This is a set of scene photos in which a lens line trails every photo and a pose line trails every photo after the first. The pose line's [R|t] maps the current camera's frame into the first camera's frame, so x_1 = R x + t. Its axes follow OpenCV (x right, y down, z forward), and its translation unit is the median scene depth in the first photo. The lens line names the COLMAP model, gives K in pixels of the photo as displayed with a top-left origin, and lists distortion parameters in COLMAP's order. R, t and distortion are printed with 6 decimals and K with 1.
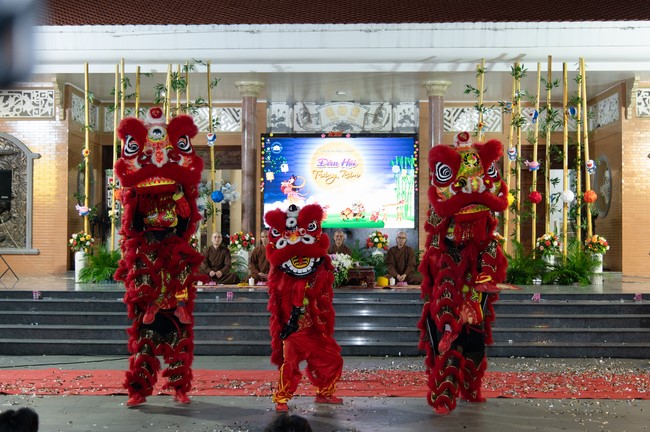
lens RADIAL K [[1040.5, 0, 321.7], [0, 1040.5, 219.9], [0, 0, 1]] dist [-0.015144, 0.000000]
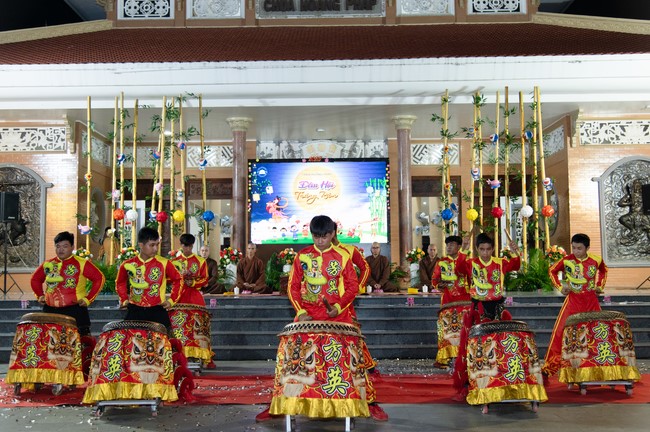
lens RADIAL K [[774.1, 0, 324.0], [0, 774.1, 216.0], [0, 0, 1]] dist [0.007534, 0.000000]
pose [[0.999756, -0.009547, 0.019921, 0.005746], [0.010677, 0.998292, -0.057443, 0.025877], [-0.019338, 0.057642, 0.998150, 0.179108]]
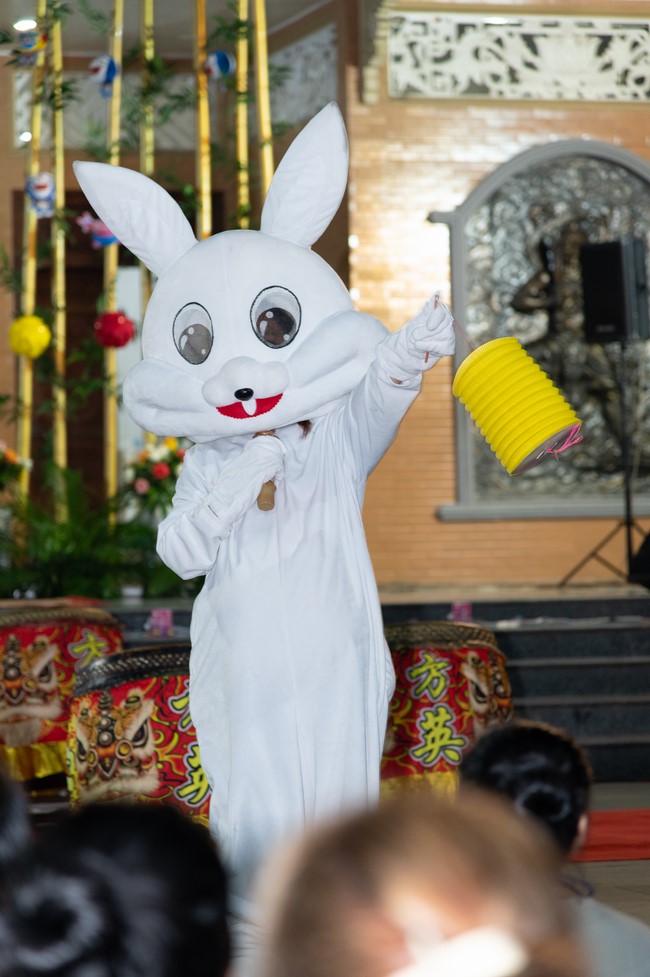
lens RADIAL K [[3332.9, 0, 317.7], [0, 3332.9, 493.7], [0, 0, 1]] dist [-0.019845, 0.000000]
pose [[0.950805, -0.014318, 0.309458, -0.049652], [0.016067, 0.999866, -0.003104, 0.031102], [-0.309372, 0.007923, 0.950908, 0.011081]]
